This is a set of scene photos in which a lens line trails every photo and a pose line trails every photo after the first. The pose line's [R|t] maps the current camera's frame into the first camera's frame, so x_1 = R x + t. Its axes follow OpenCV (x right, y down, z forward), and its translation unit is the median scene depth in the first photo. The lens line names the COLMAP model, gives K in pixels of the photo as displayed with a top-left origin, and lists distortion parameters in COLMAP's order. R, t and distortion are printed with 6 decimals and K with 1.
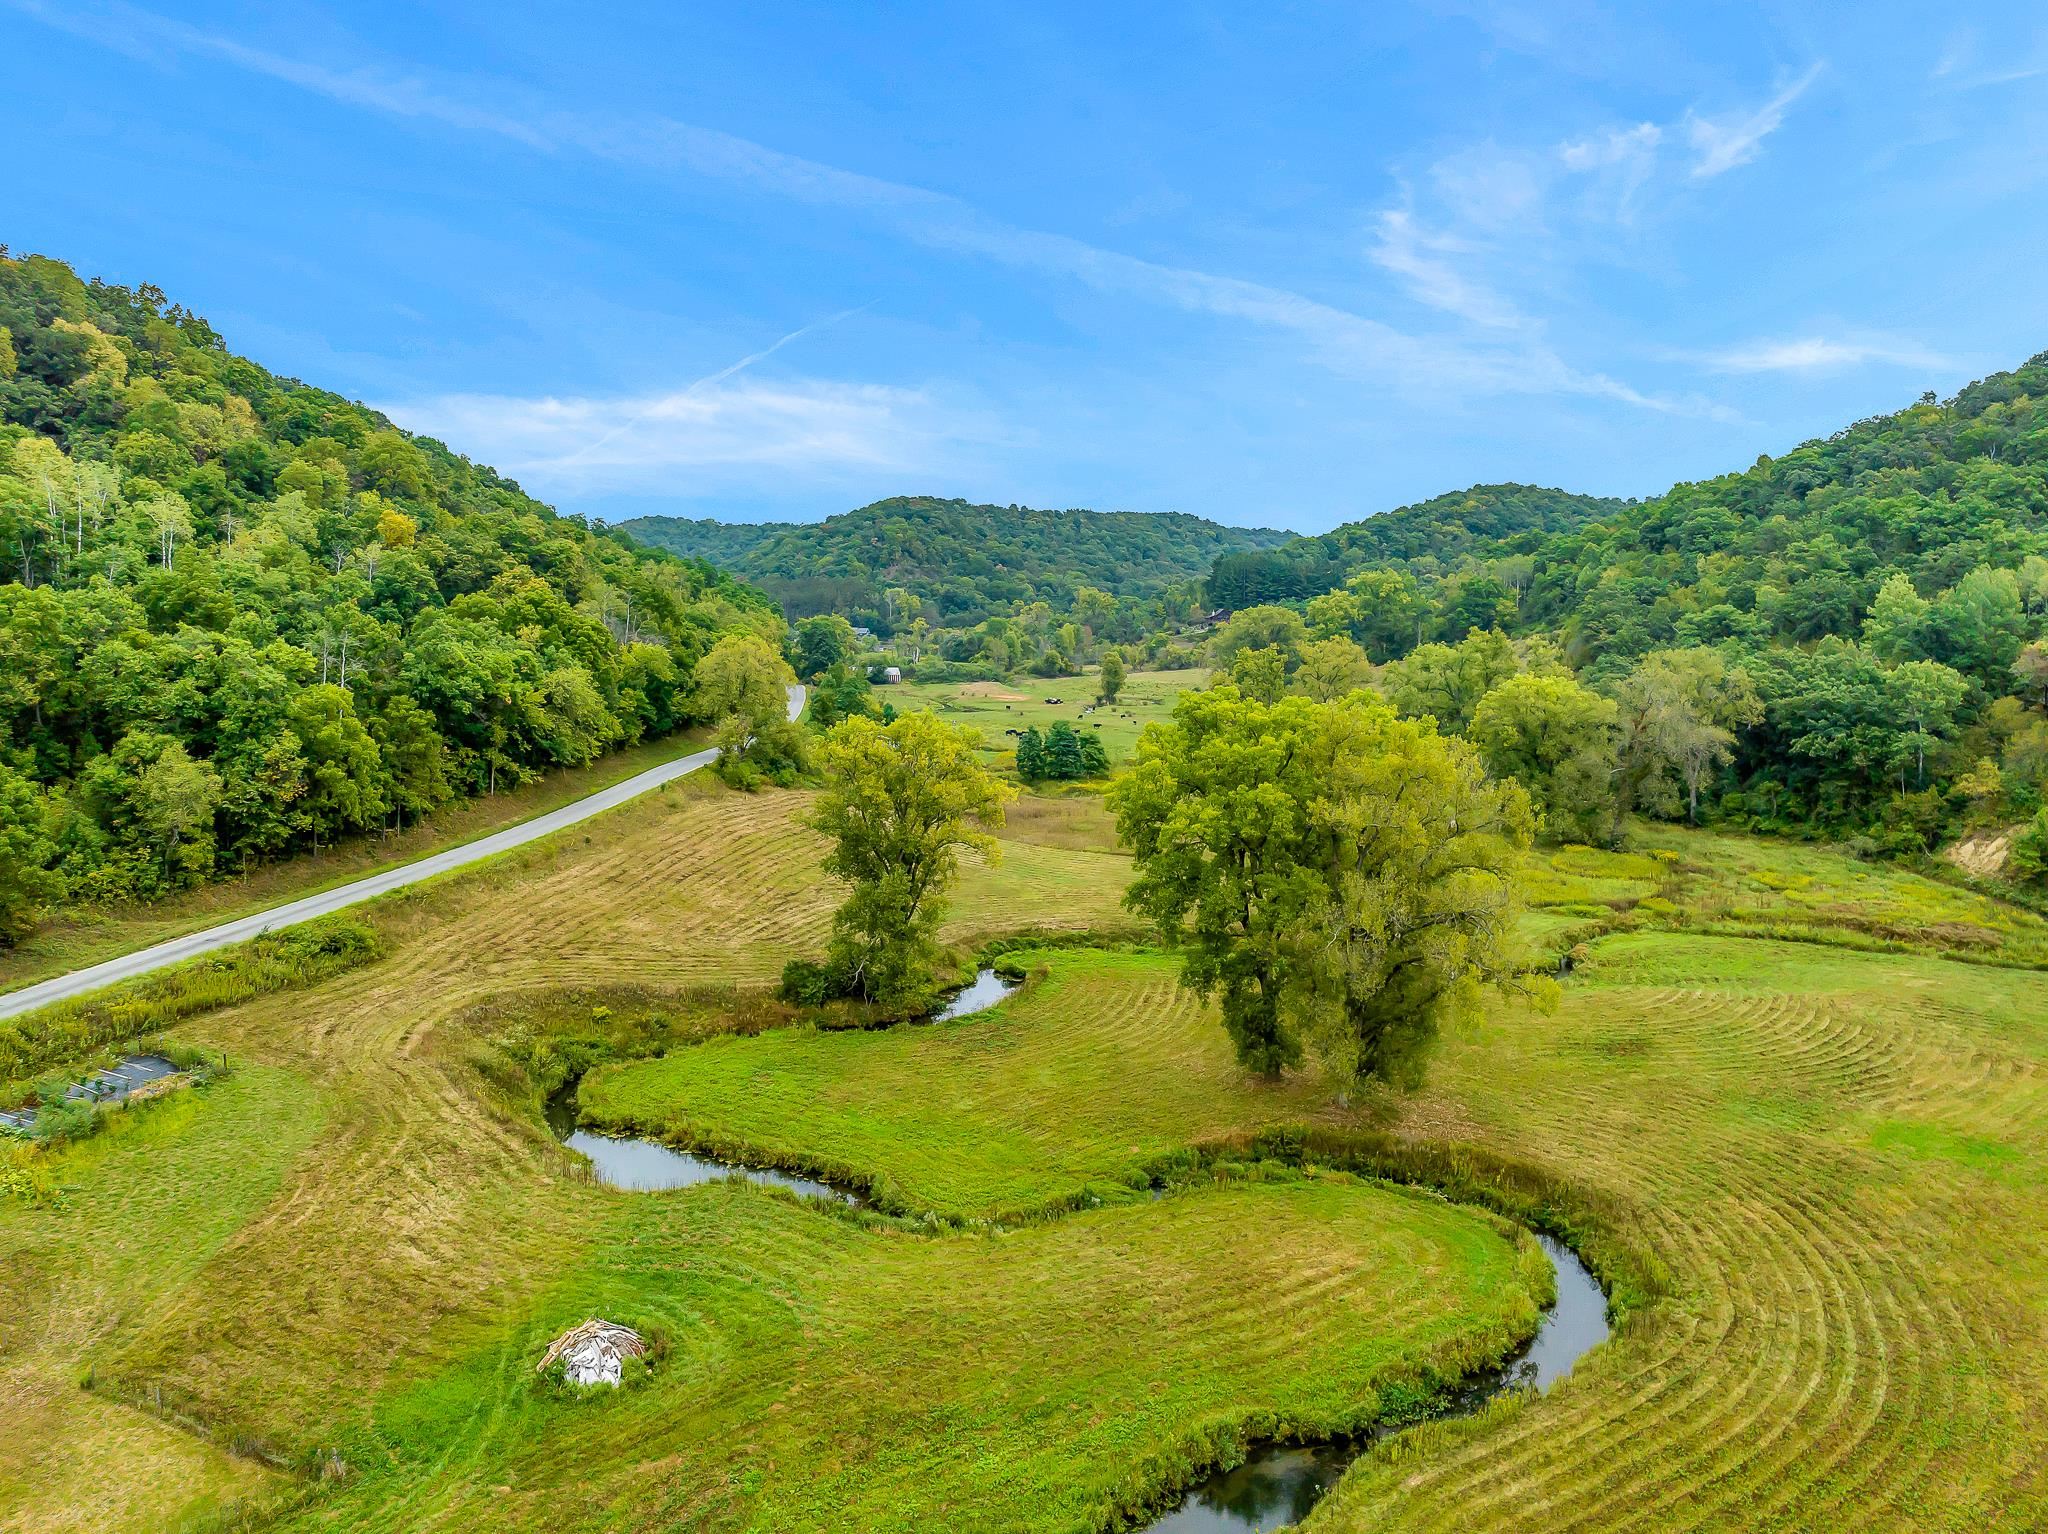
lens RADIAL K [[1442.4, 0, 1024.0], [0, 1442.4, 767.0], [0, 0, 1]] dist [-0.037445, 0.004061]
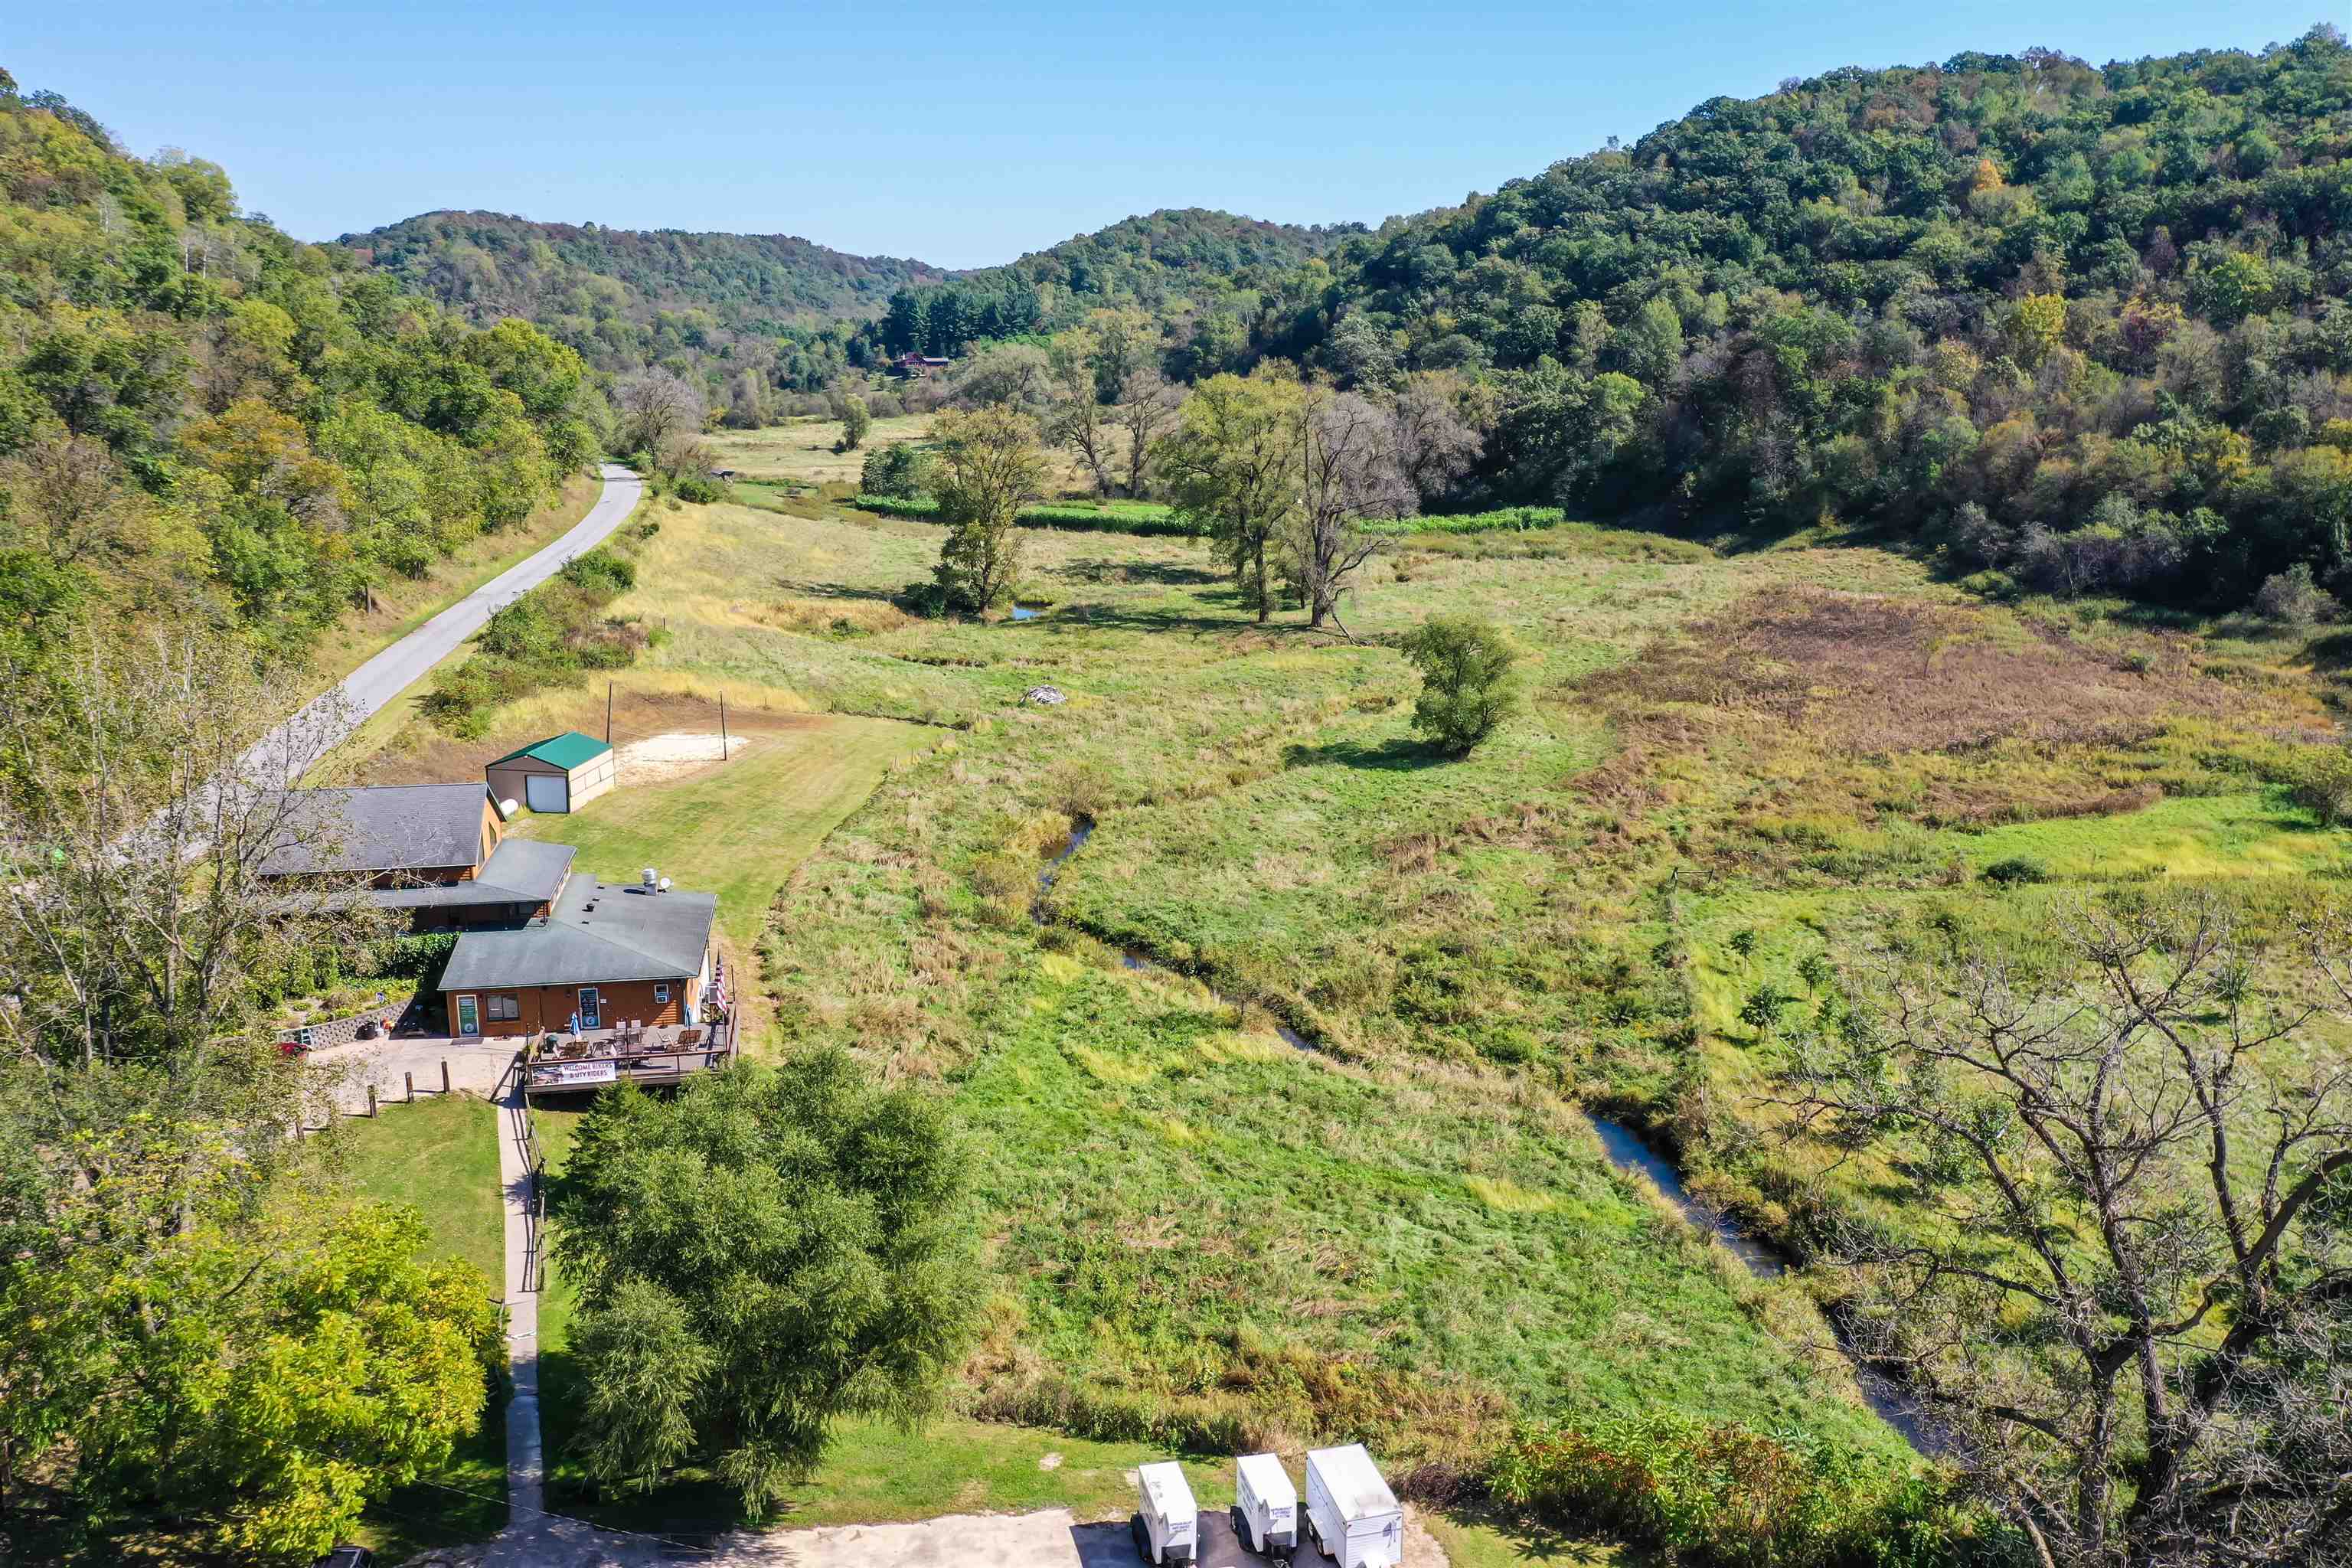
lens RADIAL K [[1859.8, 0, 1176.0], [0, 1859.8, 784.0], [0, 0, 1]] dist [0.002849, -0.001118]
pose [[0.942109, -0.081597, 0.325226, -0.139481], [0.044249, 0.991711, 0.120633, 0.031804], [-0.332373, -0.099258, 0.937910, -0.212440]]
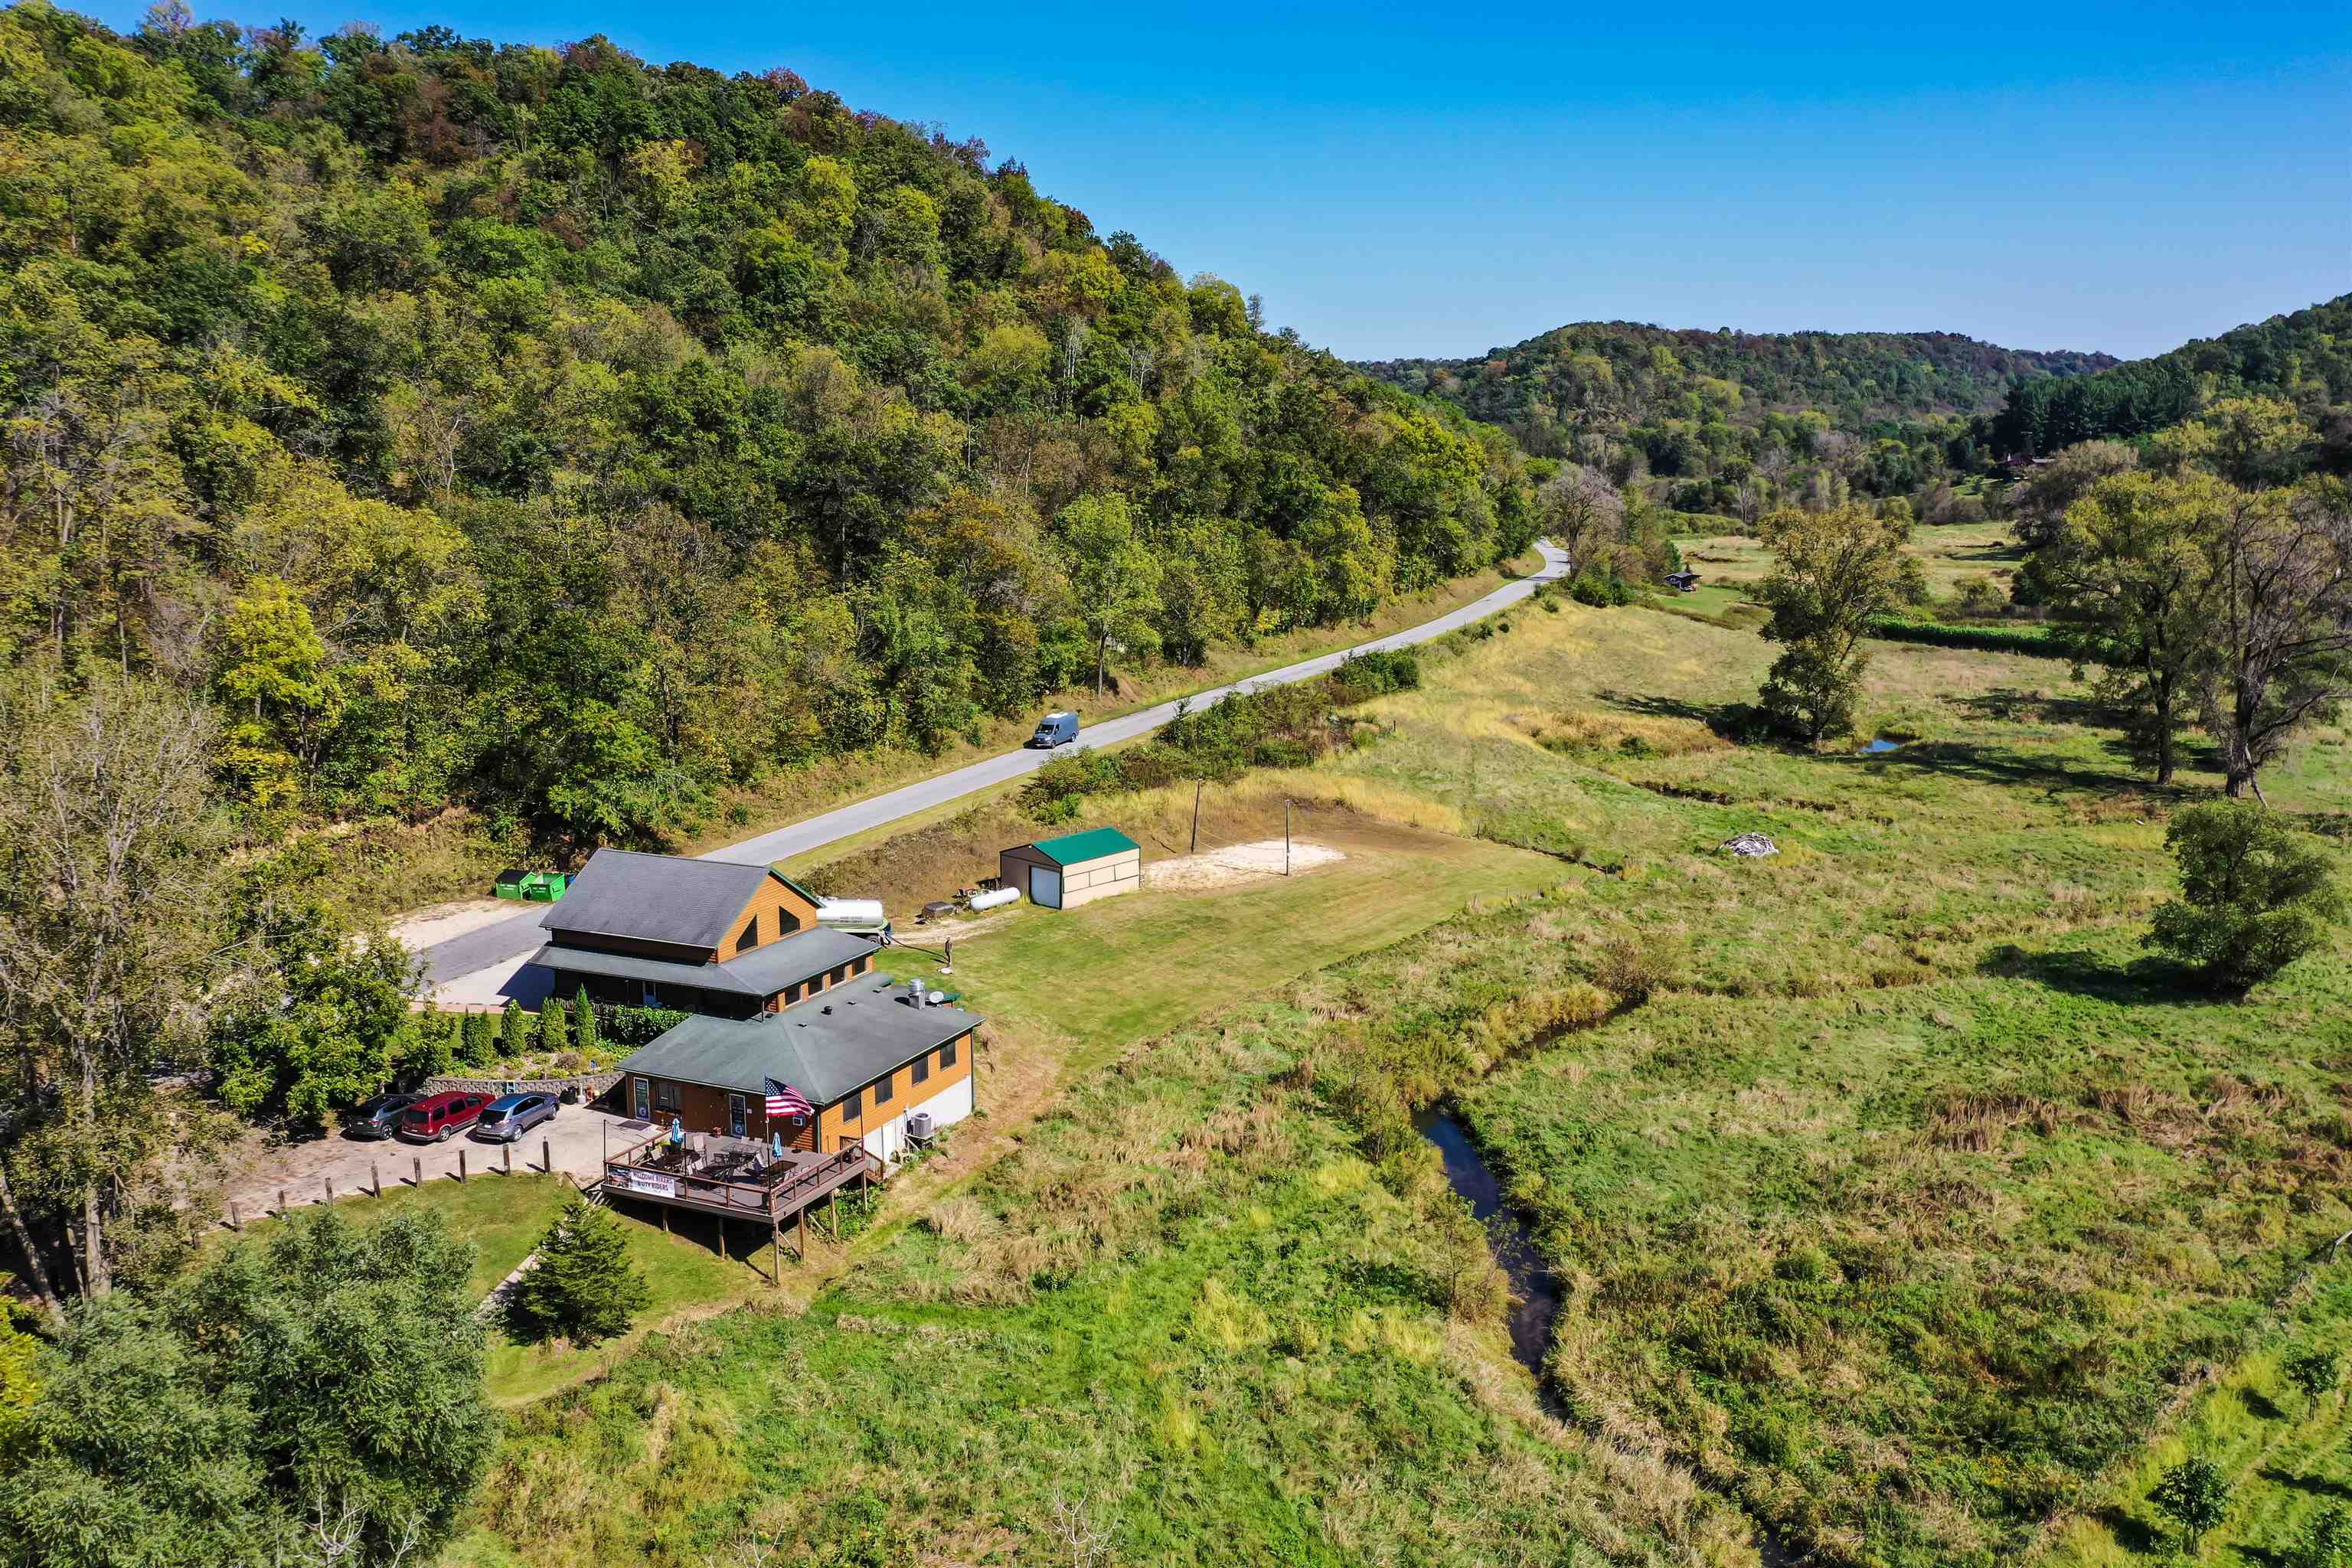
lens RADIAL K [[1859.8, 0, 1176.0], [0, 1859.8, 784.0], [0, 0, 1]] dist [0.002849, -0.001118]
pose [[0.965050, 0.035067, -0.259711, -0.054901], [-0.020267, 0.998026, 0.059448, 0.030987], [0.261282, -0.052107, 0.963855, -0.180480]]
